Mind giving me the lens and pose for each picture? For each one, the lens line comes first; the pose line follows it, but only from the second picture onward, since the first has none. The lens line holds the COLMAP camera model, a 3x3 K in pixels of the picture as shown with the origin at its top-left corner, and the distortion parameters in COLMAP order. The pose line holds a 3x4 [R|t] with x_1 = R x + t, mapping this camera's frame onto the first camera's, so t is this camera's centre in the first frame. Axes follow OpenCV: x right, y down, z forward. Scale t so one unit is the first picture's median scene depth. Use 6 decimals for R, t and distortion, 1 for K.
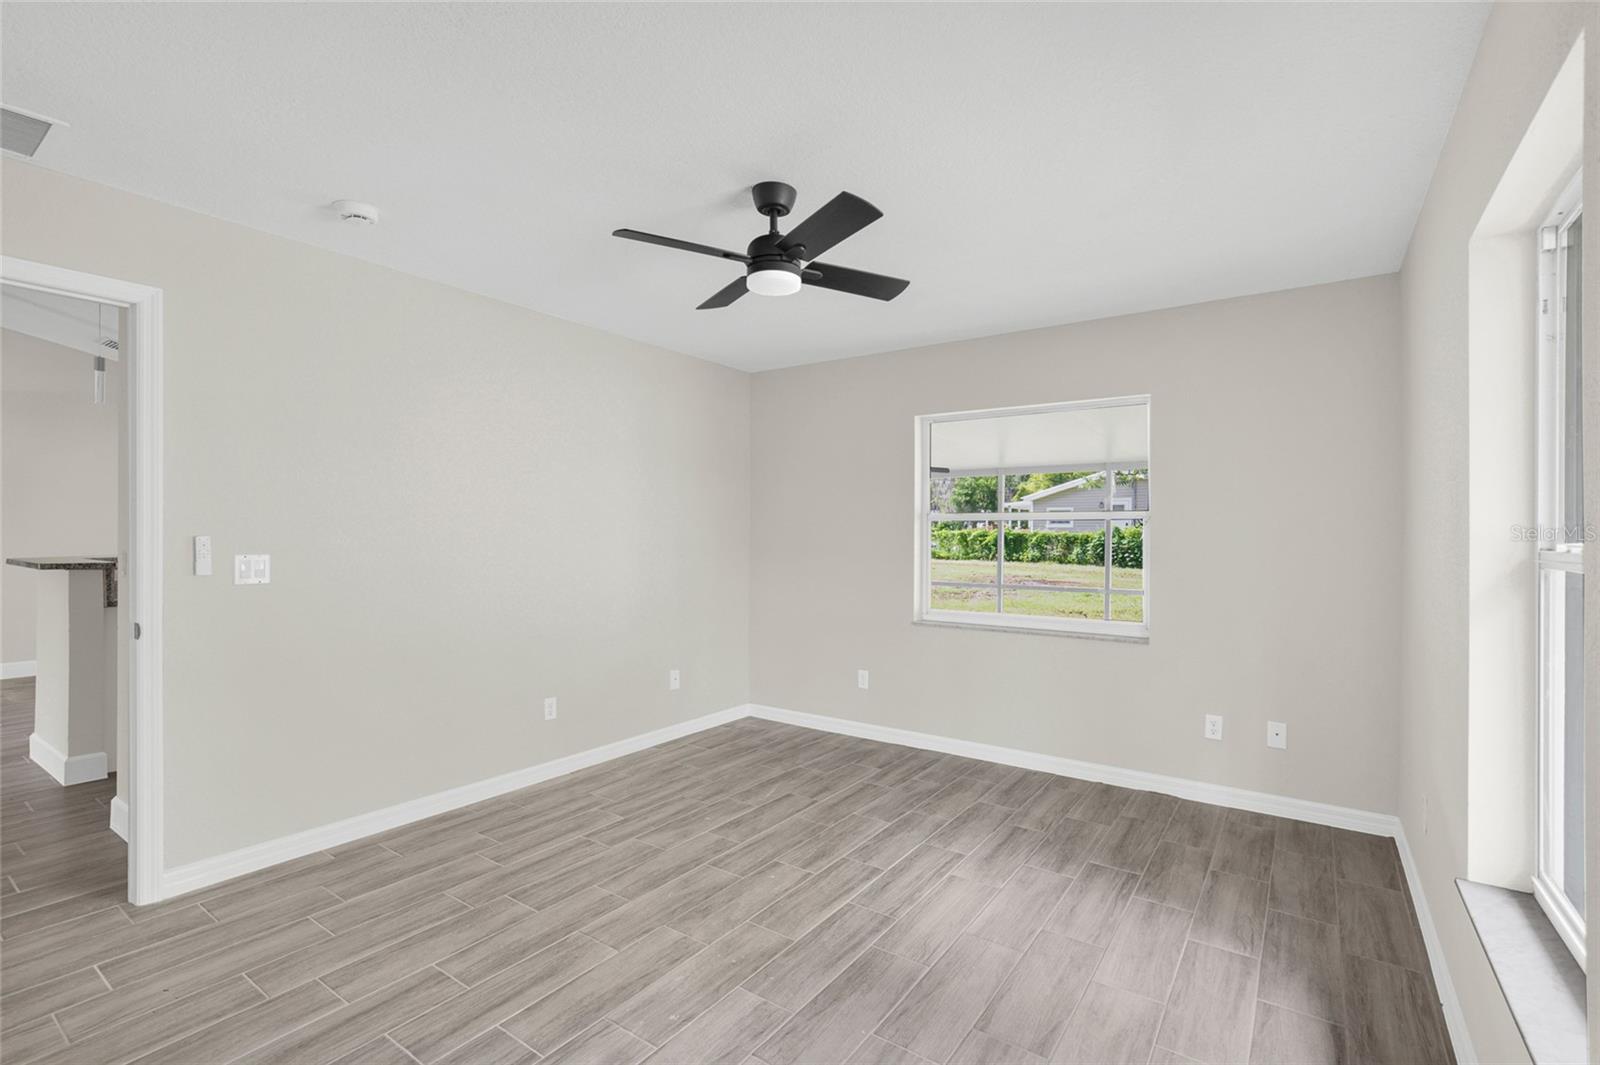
lens RADIAL K [[743.7, 0, 812.3], [0, 743.7, 532.3], [0, 0, 1]] dist [-0.011040, 0.005271]
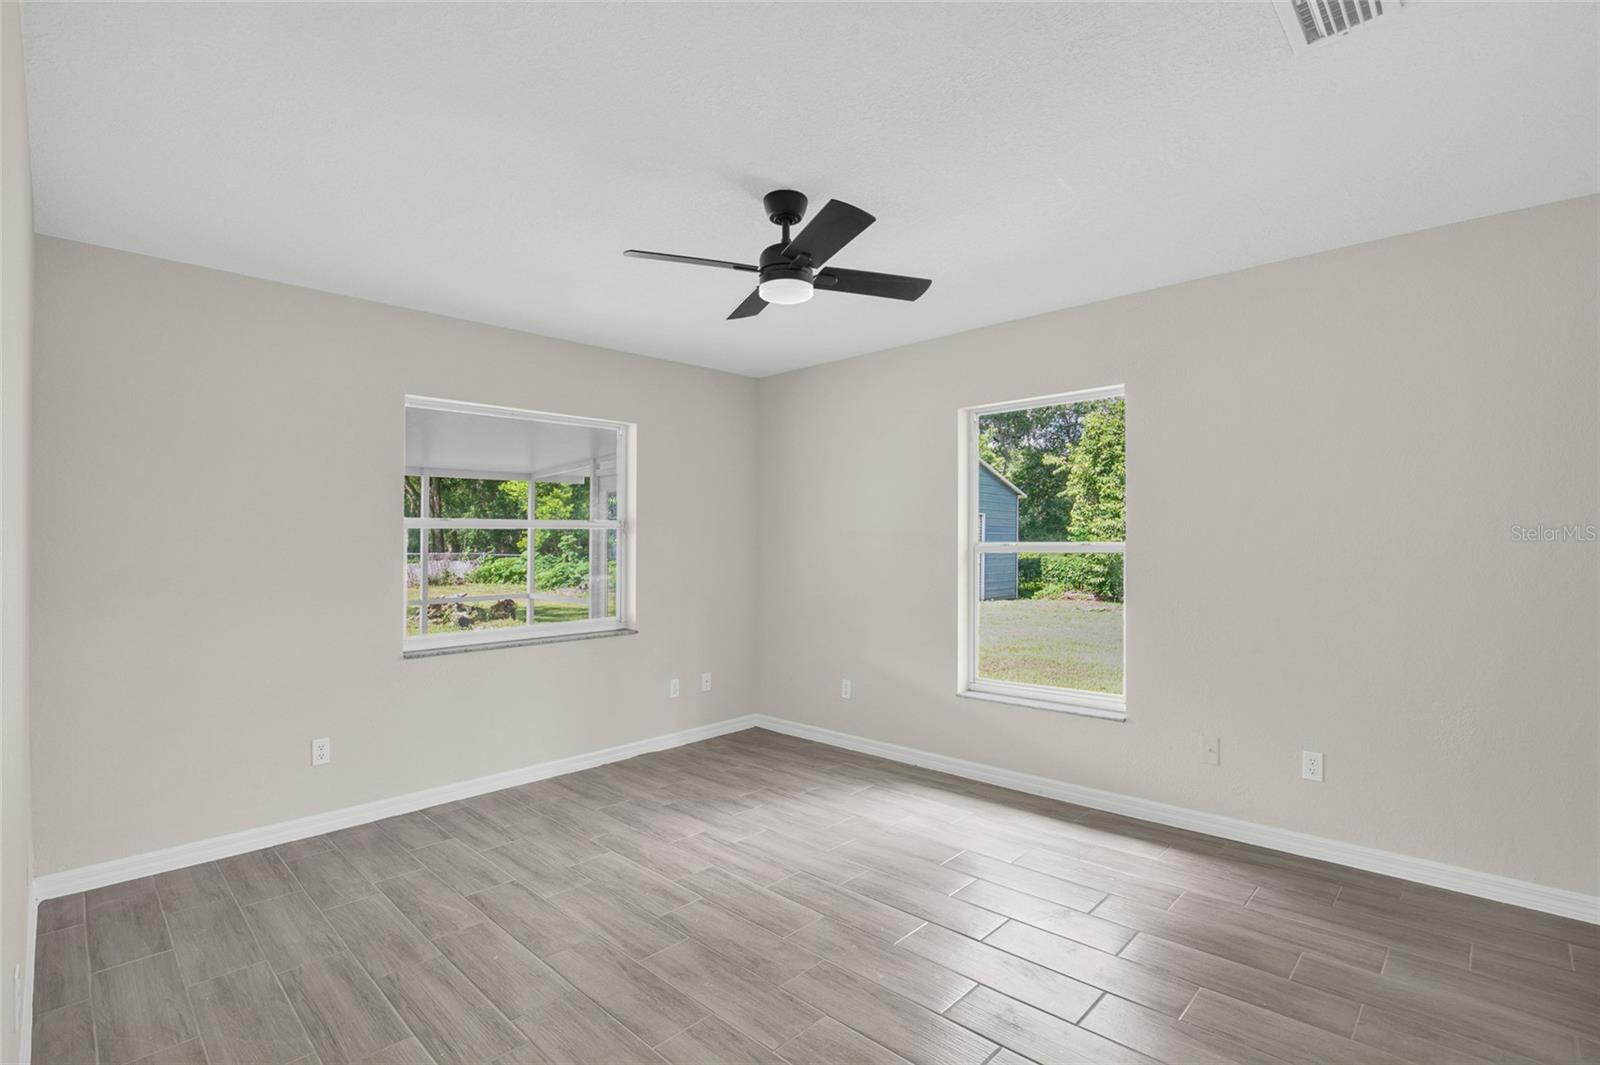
lens RADIAL K [[743.7, 0, 802.7], [0, 743.7, 527.0], [0, 0, 1]] dist [-0.011040, 0.005271]
pose [[0.169268, 0.007002, 0.985545, -0.755973], [0.009922, 0.999912, -0.008808, -0.010747], [-0.985520, 0.011270, 0.169184, 0.570891]]
